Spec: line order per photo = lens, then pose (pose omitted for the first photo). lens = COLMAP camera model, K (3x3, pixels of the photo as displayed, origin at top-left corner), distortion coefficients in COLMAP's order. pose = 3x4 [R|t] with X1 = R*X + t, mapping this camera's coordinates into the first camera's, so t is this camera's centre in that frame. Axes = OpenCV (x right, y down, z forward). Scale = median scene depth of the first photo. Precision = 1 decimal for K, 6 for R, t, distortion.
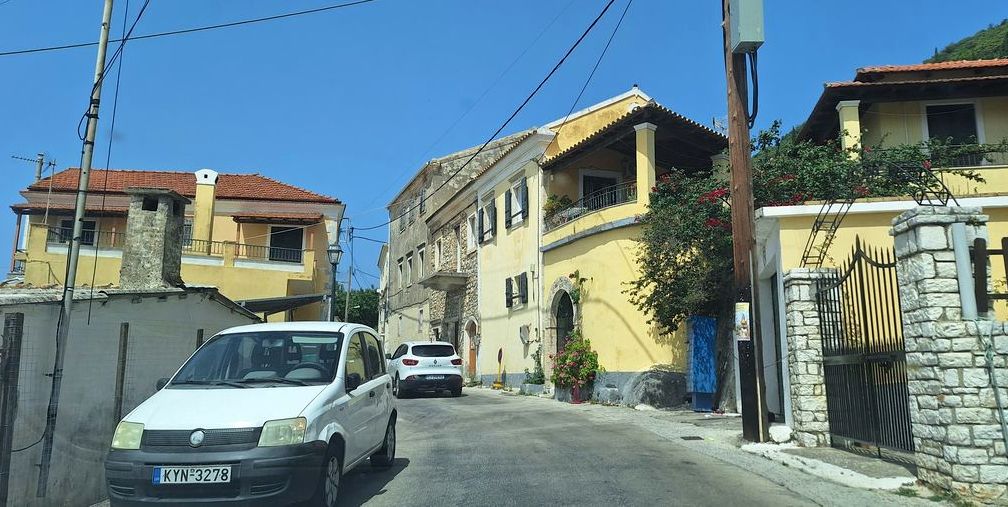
lens RADIAL K [[635.4, 0, 512.1], [0, 635.4, 249.4], [0, 0, 1]] dist [0.011448, 0.001046]
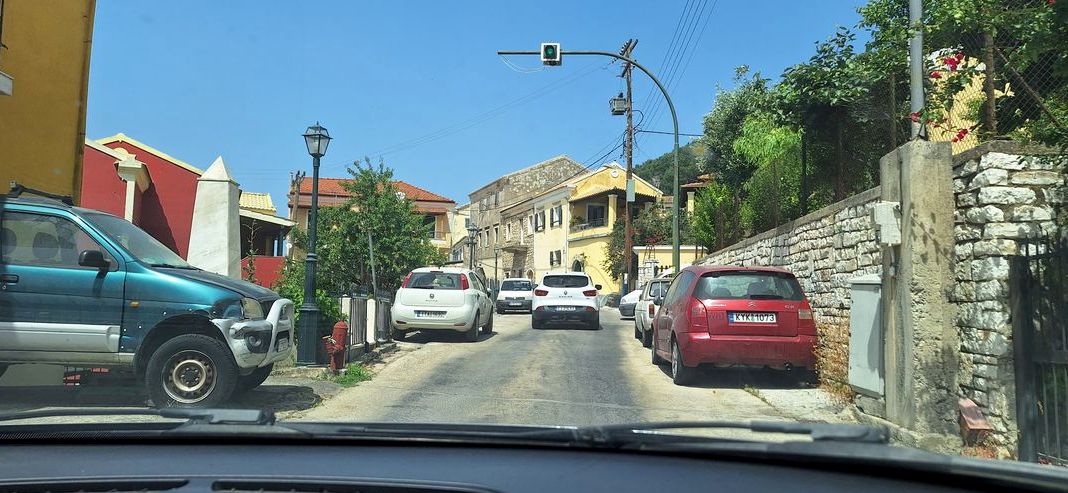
lens RADIAL K [[674.3, 0, 530.6], [0, 674.3, 244.1], [0, 0, 1]] dist [-0.000800, -0.000022]
pose [[0.999708, 0.021194, 0.011616, -0.103467], [-0.022200, 0.995267, 0.094610, -0.193365], [-0.009556, -0.094841, 0.995447, -1.249335]]
